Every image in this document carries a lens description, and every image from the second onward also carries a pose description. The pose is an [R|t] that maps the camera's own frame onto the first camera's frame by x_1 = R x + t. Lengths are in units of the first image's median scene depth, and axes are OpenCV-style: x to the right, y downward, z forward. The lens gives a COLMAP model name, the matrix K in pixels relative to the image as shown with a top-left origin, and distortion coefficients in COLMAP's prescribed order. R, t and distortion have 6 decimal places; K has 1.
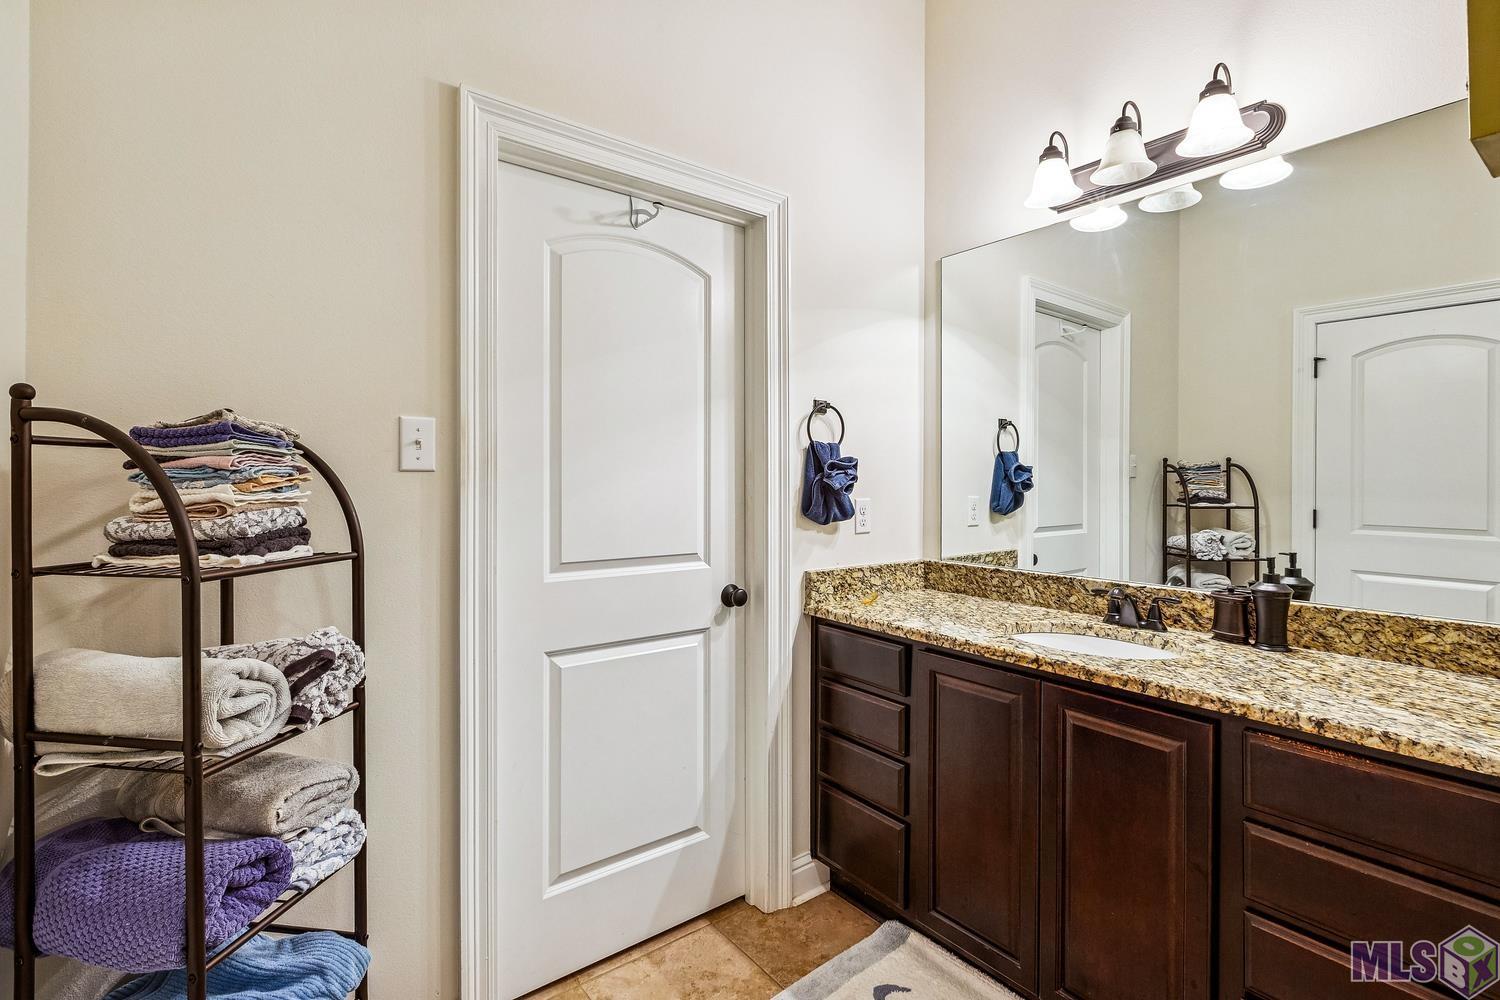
lens RADIAL K [[684.1, 0, 752.8], [0, 684.1, 475.1], [0, 0, 1]] dist [-0.001074, 0.000059]
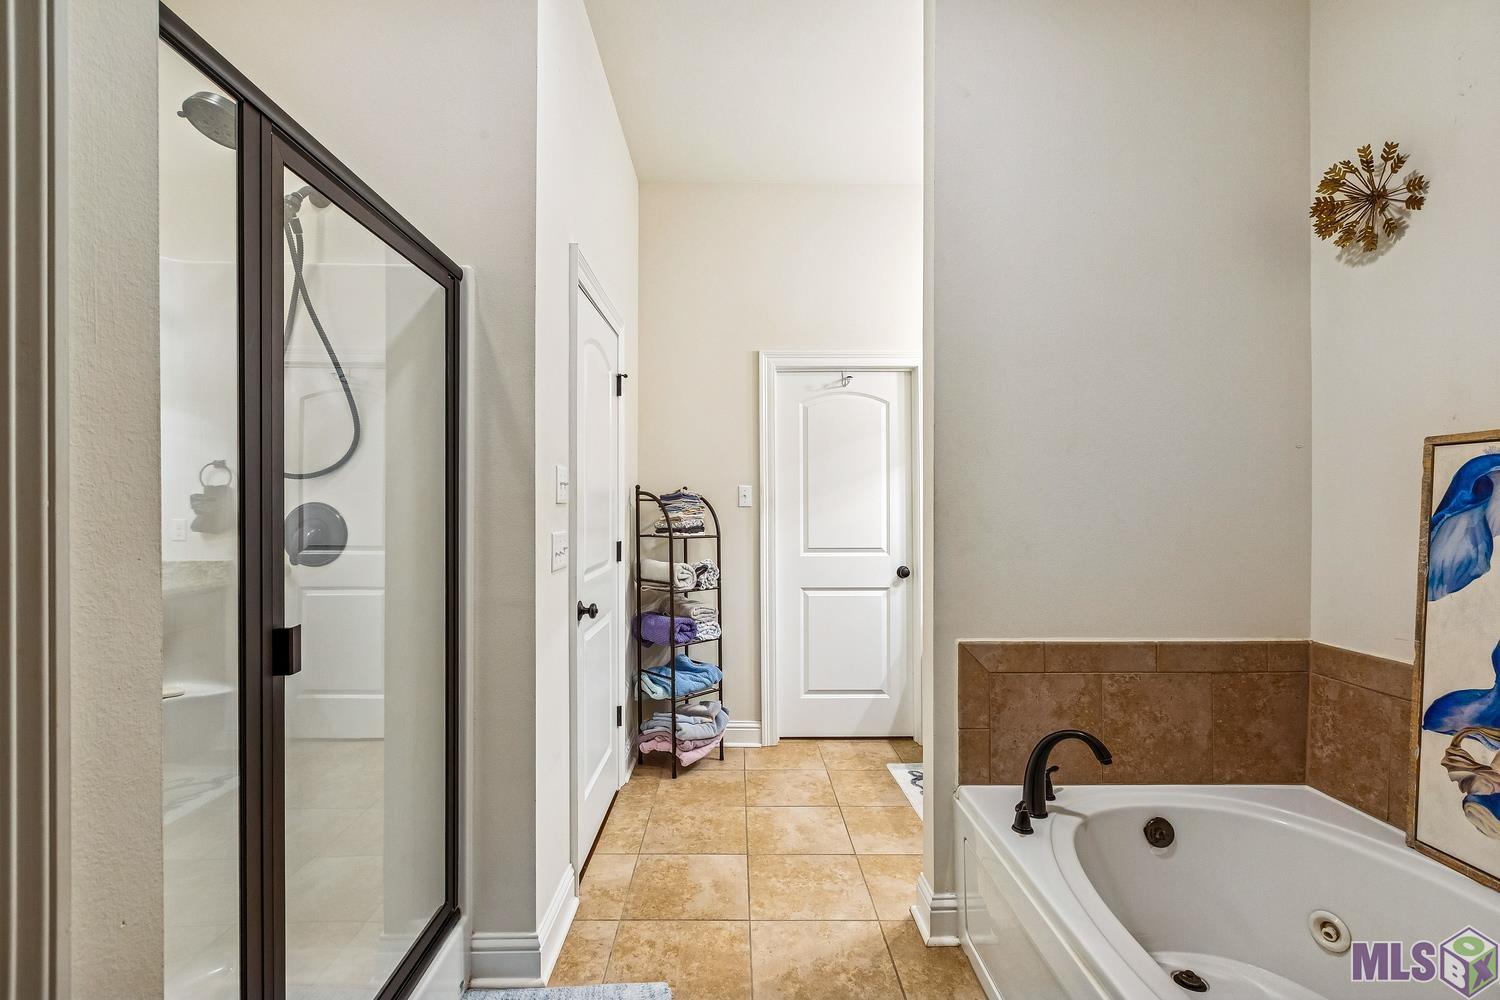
lens RADIAL K [[668.1, 0, 750.4], [0, 668.1, 507.5], [0, 0, 1]] dist [-0.002145, -0.000203]
pose [[0.801998, -0.004841, -0.597306, 1.011076], [0.007929, 0.999965, 0.002541, -0.009939], [0.597273, -0.006774, 0.802009, -0.983423]]
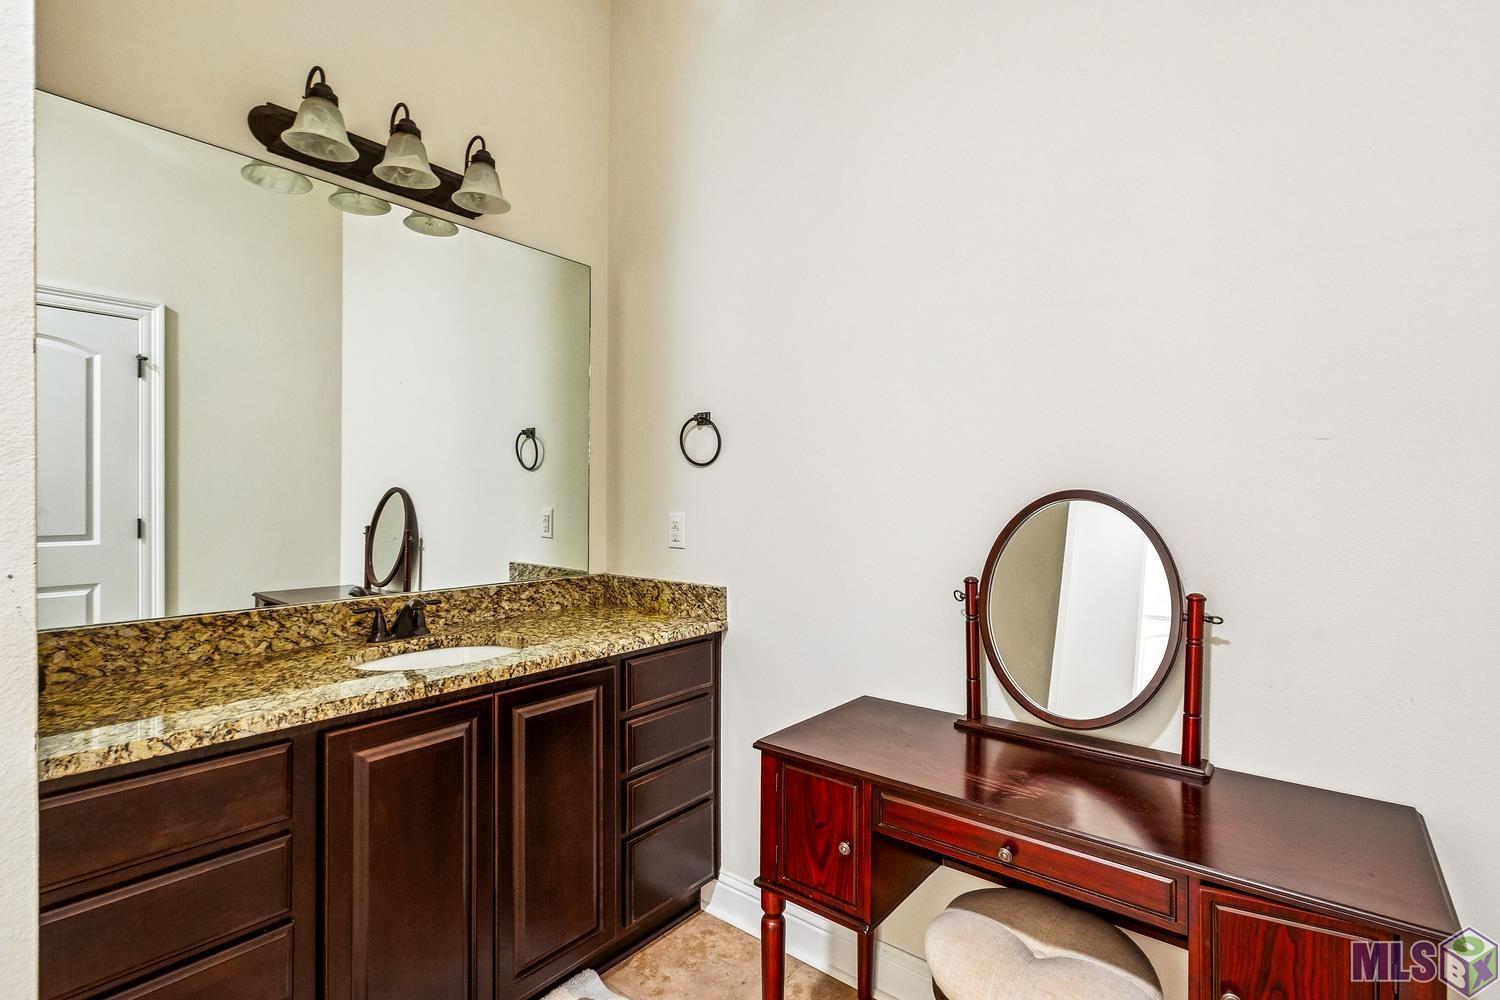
lens RADIAL K [[696.5, 0, 753.2], [0, 696.5, 488.0], [0, 0, 1]] dist [0.002865, 0.000355]
pose [[-0.230798, -0.004644, 0.972991, -1.214804], [-0.008208, 0.999962, 0.002826, -0.004855], [-0.972967, -0.007334, -0.230827, 1.651189]]
